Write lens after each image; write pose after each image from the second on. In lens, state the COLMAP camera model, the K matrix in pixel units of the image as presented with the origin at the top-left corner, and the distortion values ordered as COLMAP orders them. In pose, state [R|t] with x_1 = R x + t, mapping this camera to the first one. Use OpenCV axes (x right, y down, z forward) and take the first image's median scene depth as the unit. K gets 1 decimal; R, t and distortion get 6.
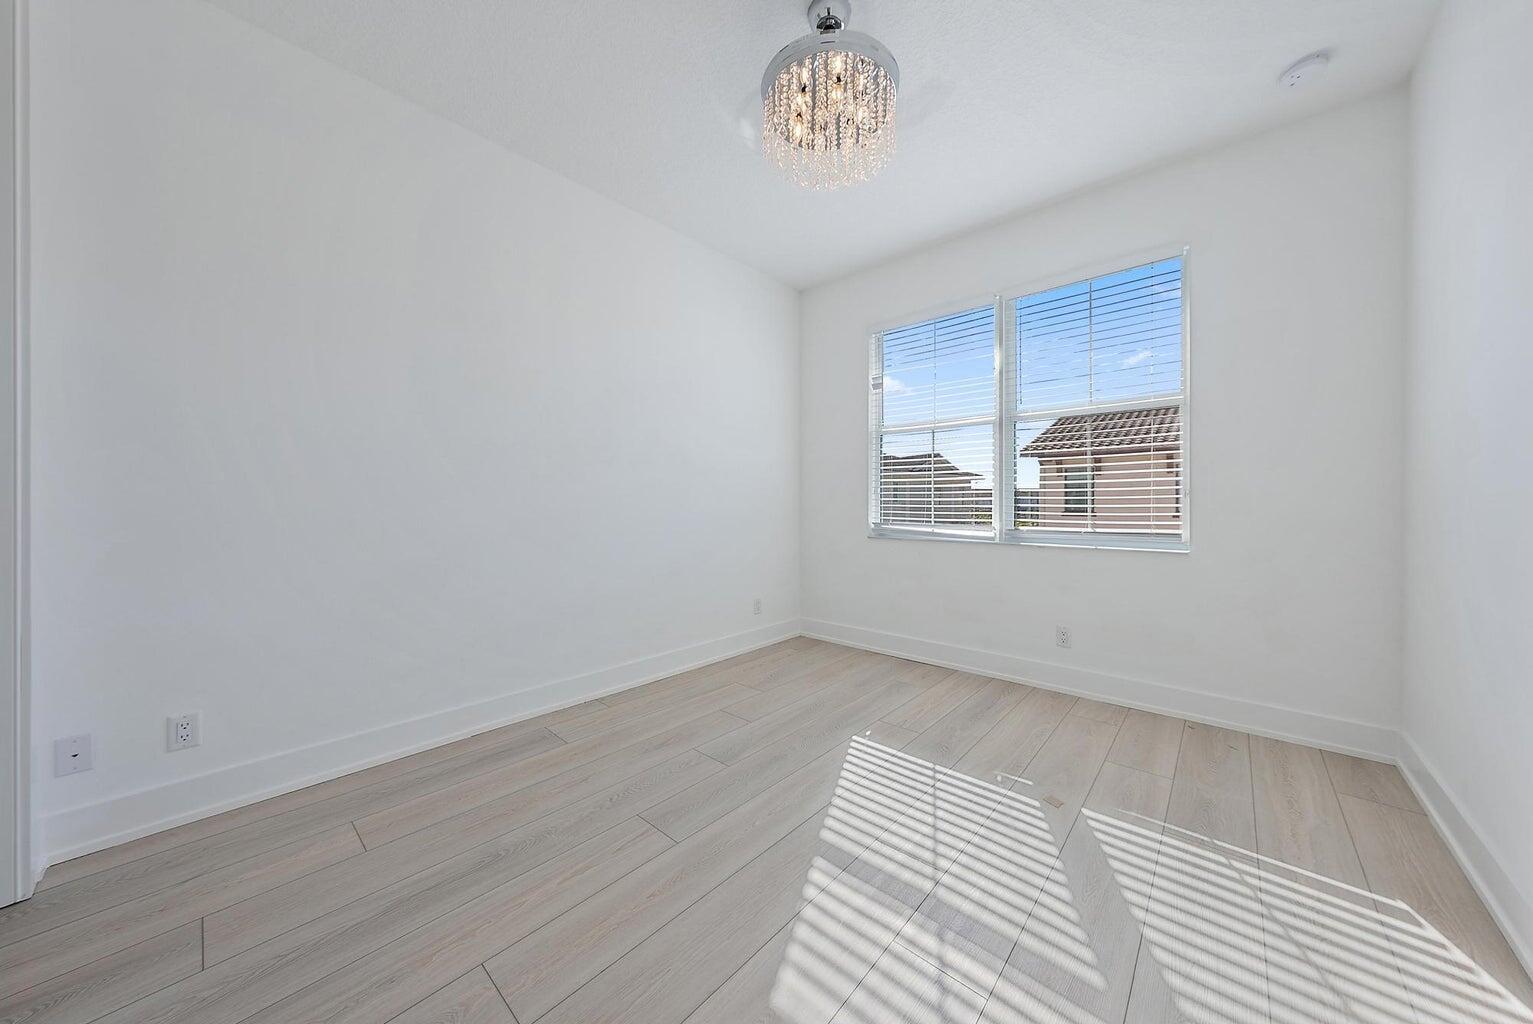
lens RADIAL K [[492.3, 0, 766.5], [0, 492.3, 512.0], [0, 0, 1]] dist [0.000751, 0.000044]
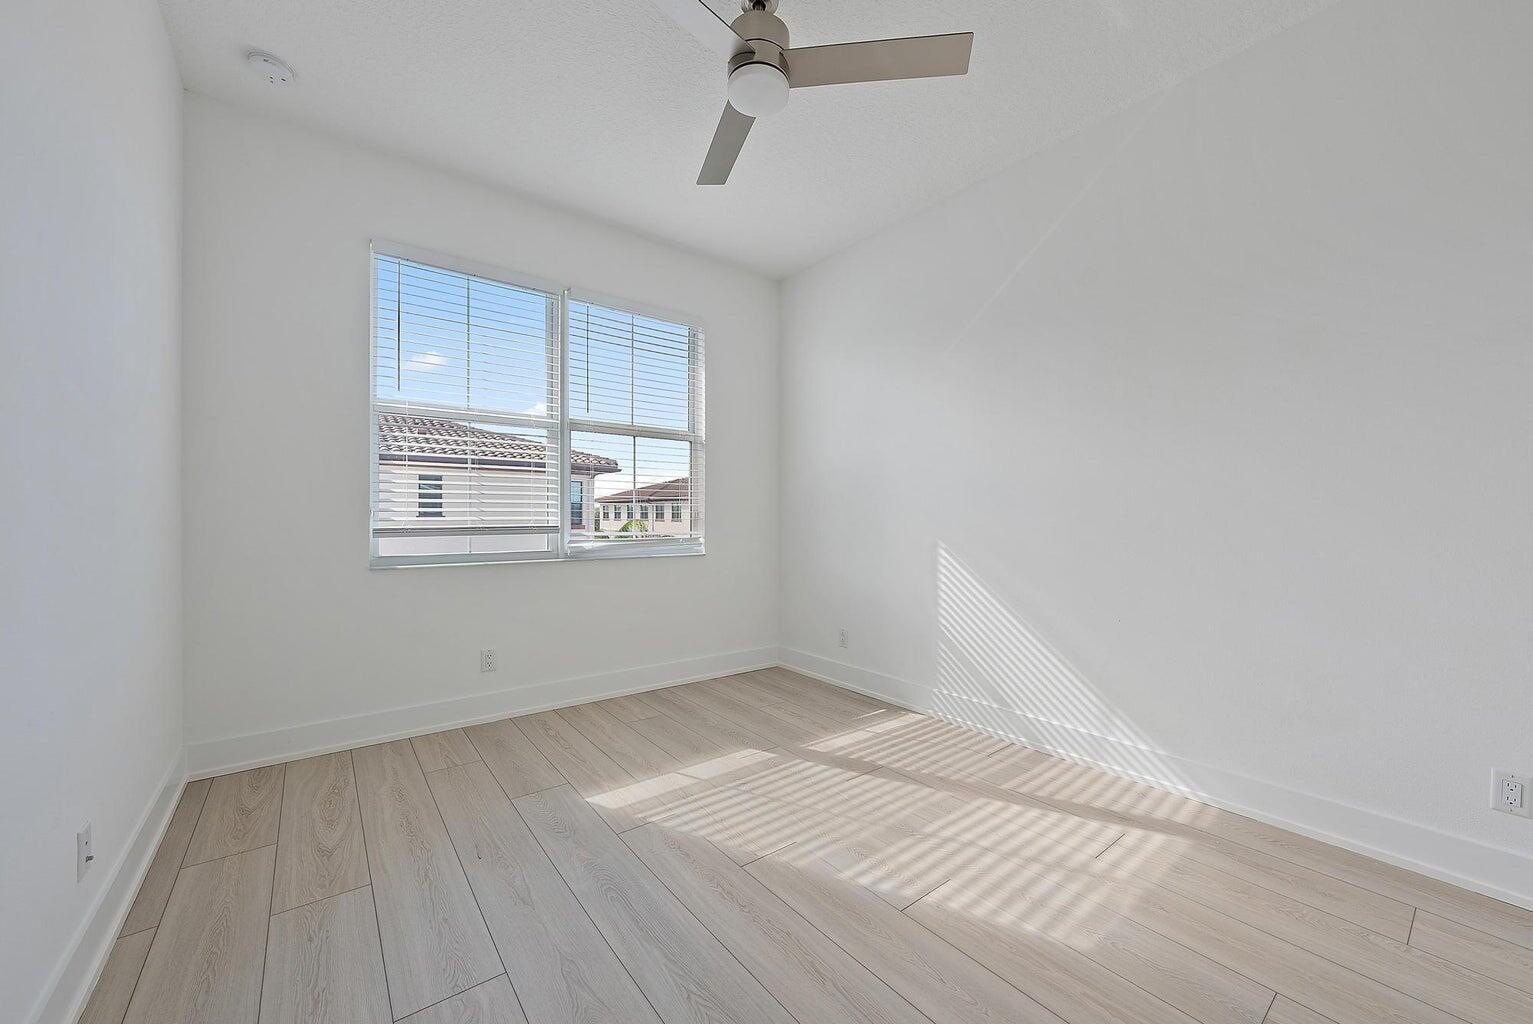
lens RADIAL K [[574.6, 0, 766.5], [0, 574.6, 512.0], [0, 0, 1]] dist [-0.000476, -0.000038]
pose [[0.142622, 0.007894, 0.989746, -0.753768], [0.003459, 0.999958, -0.008473, -0.029993], [-0.989771, 0.004632, 0.142589, 0.623523]]
